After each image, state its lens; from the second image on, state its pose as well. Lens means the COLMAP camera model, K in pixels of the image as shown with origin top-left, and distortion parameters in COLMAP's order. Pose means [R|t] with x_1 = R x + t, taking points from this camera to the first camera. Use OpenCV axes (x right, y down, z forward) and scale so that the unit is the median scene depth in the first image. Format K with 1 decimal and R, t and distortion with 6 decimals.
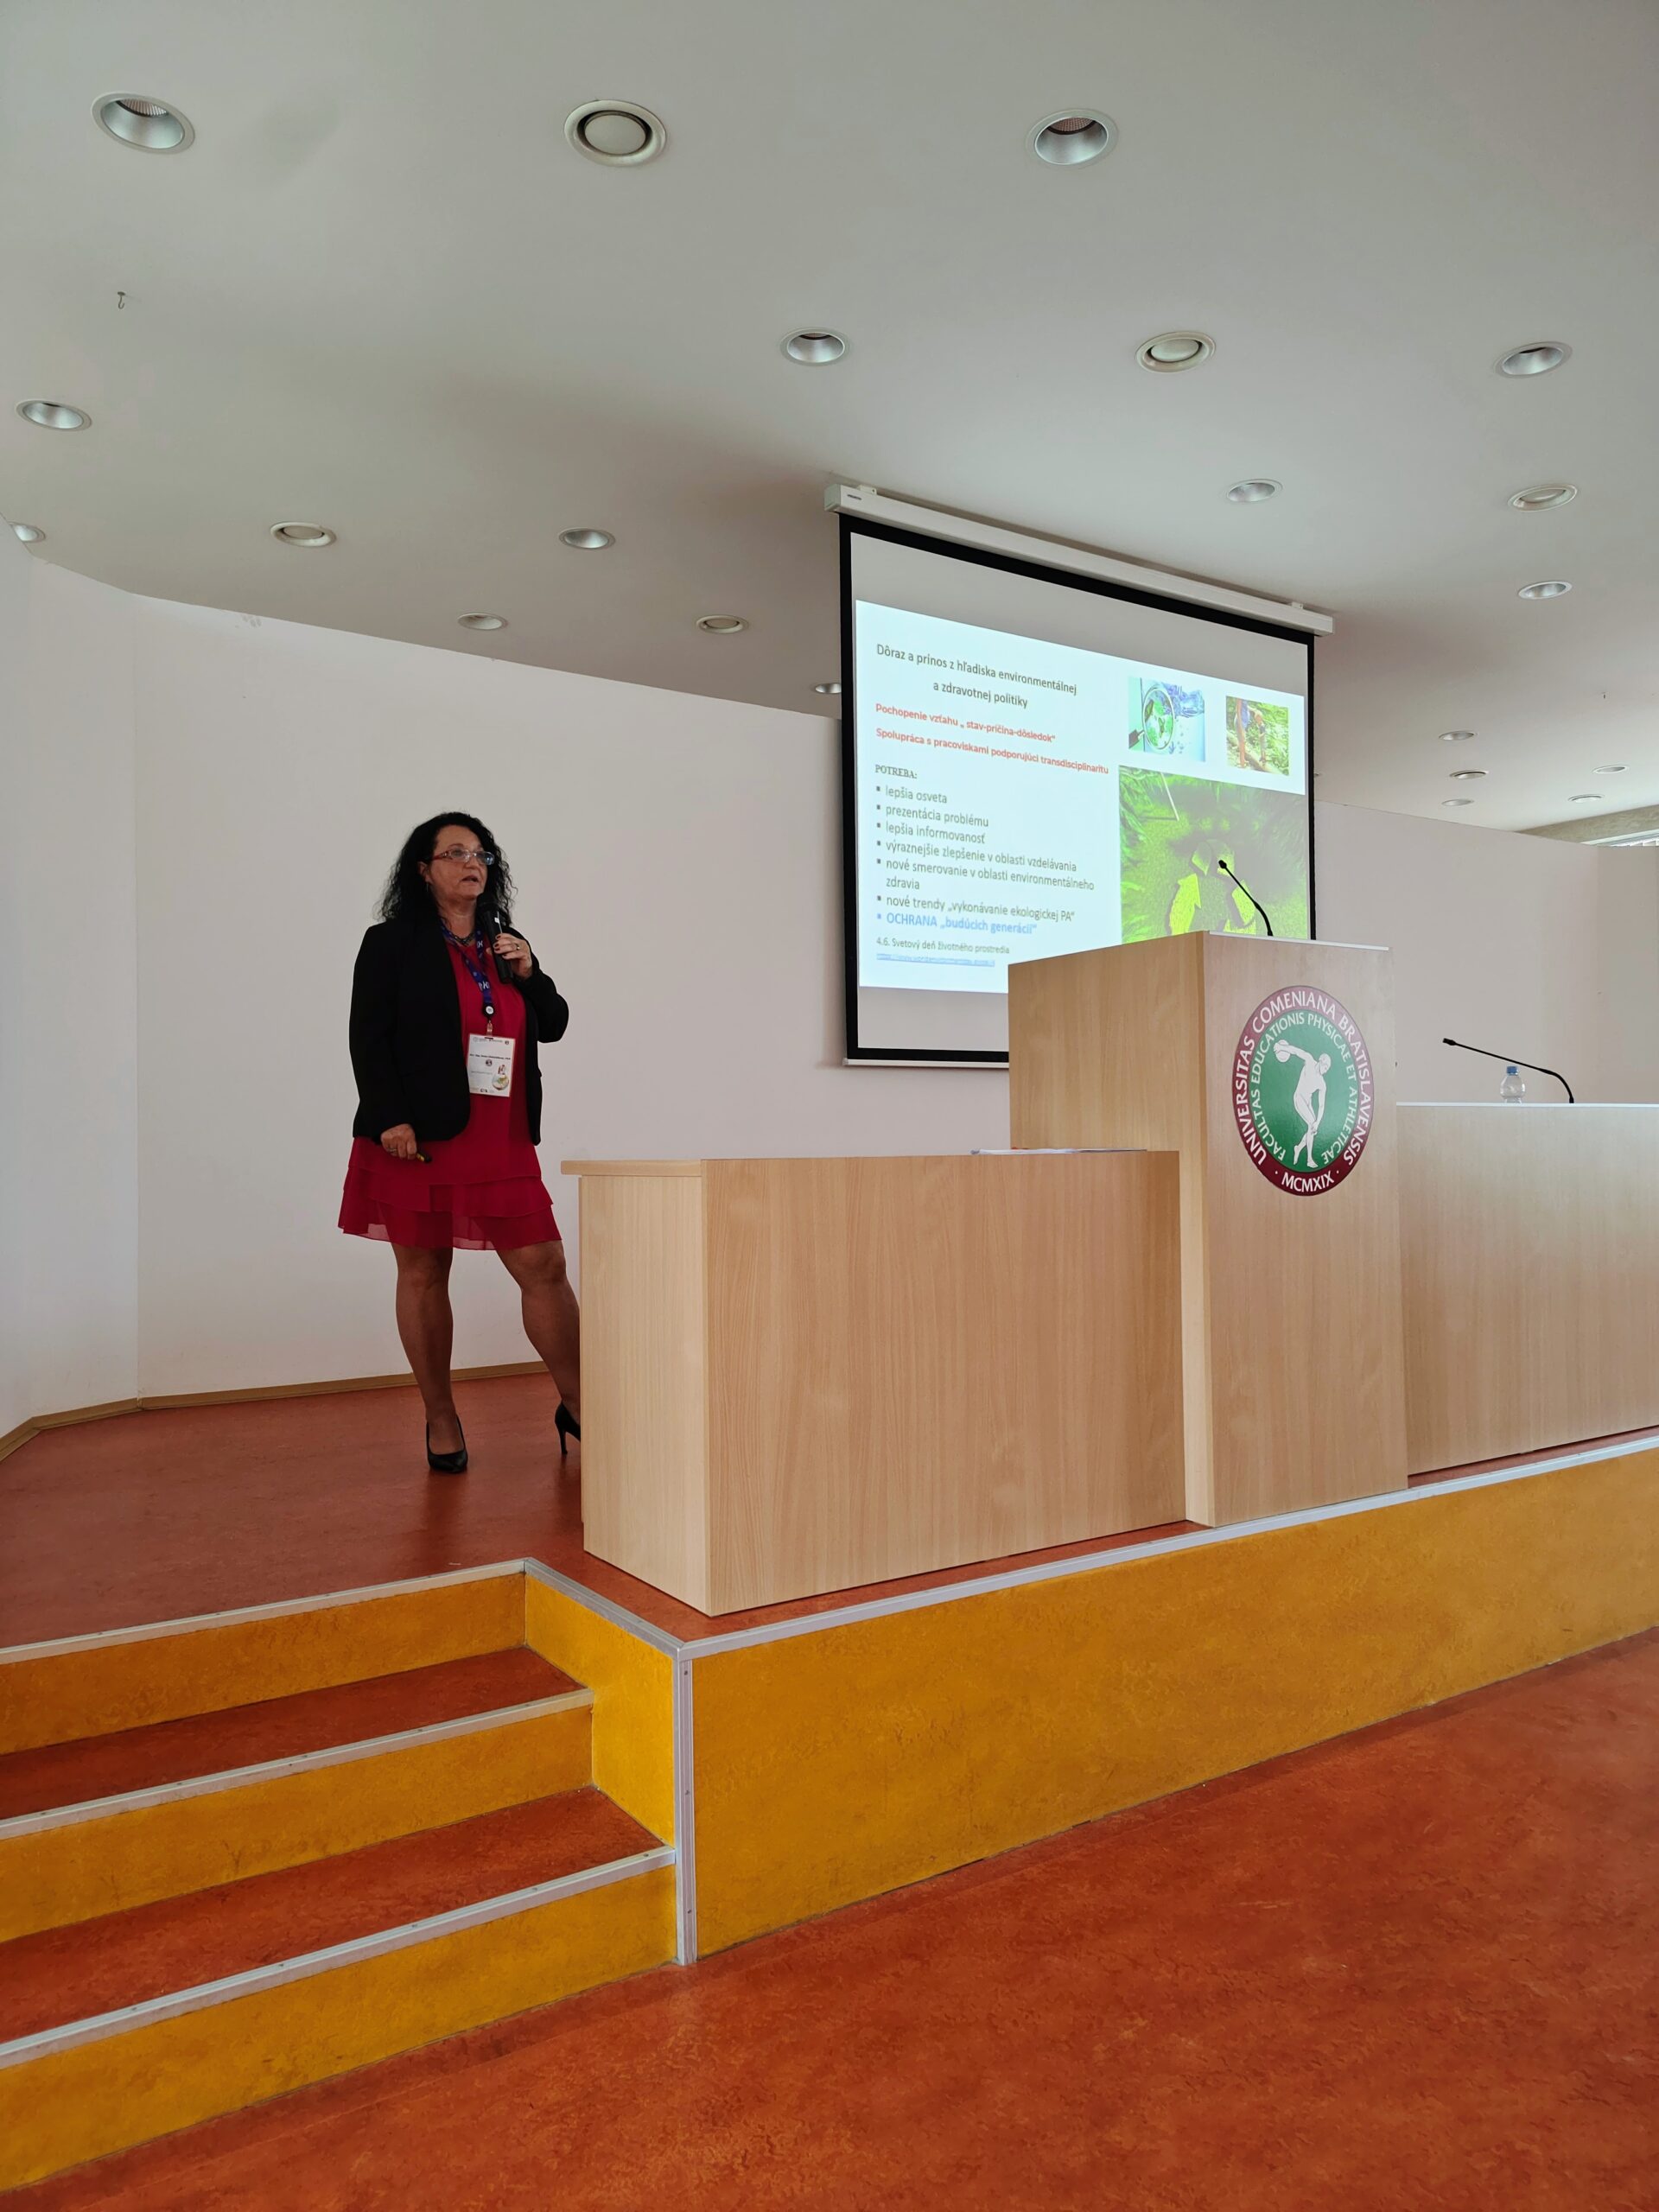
lens RADIAL K [[1529.3, 0, 829.5], [0, 1529.3, 1106.0], [0, 0, 1]] dist [0.049725, -0.066245]
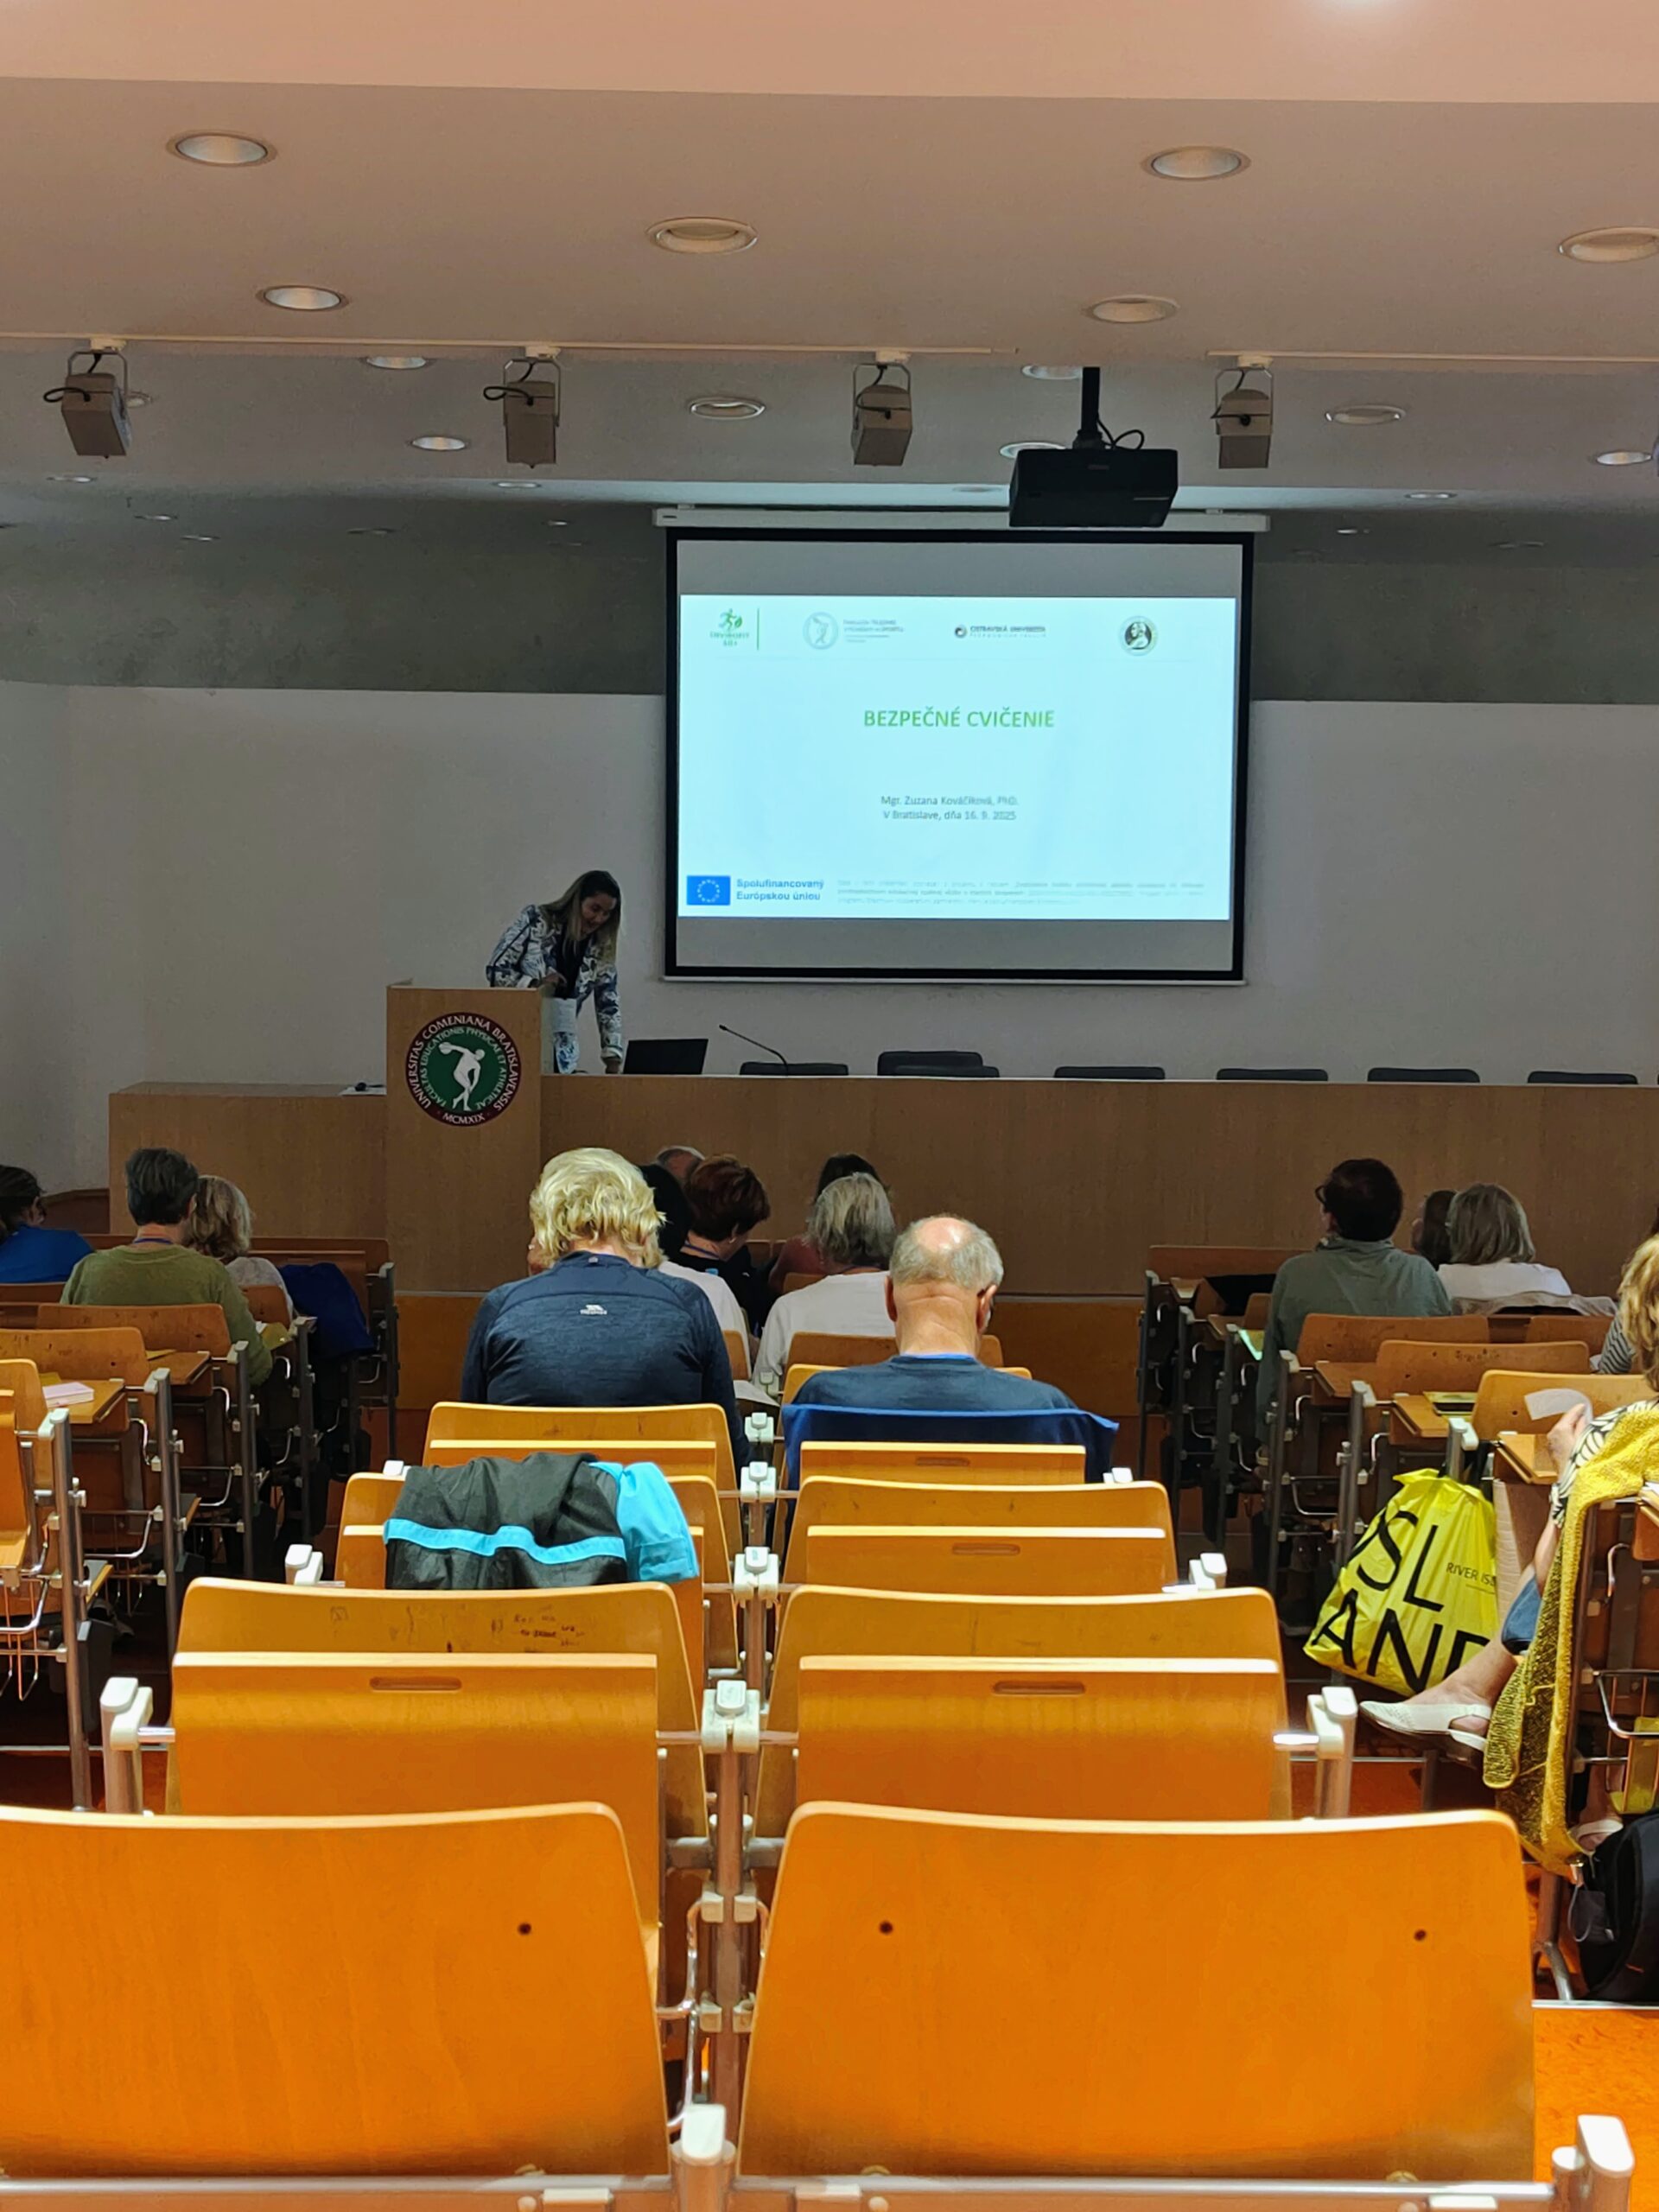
lens RADIAL K [[3029.4, 0, 832.3], [0, 3029.4, 1098.6], [0, 0, 1]] dist [0.166012, -1.114007]
pose [[0.847610, 0.069114, -0.526099, 2.588308], [-0.007107, 0.992871, 0.118984, -0.409305], [0.530572, -0.097113, 0.842058, -1.829655]]
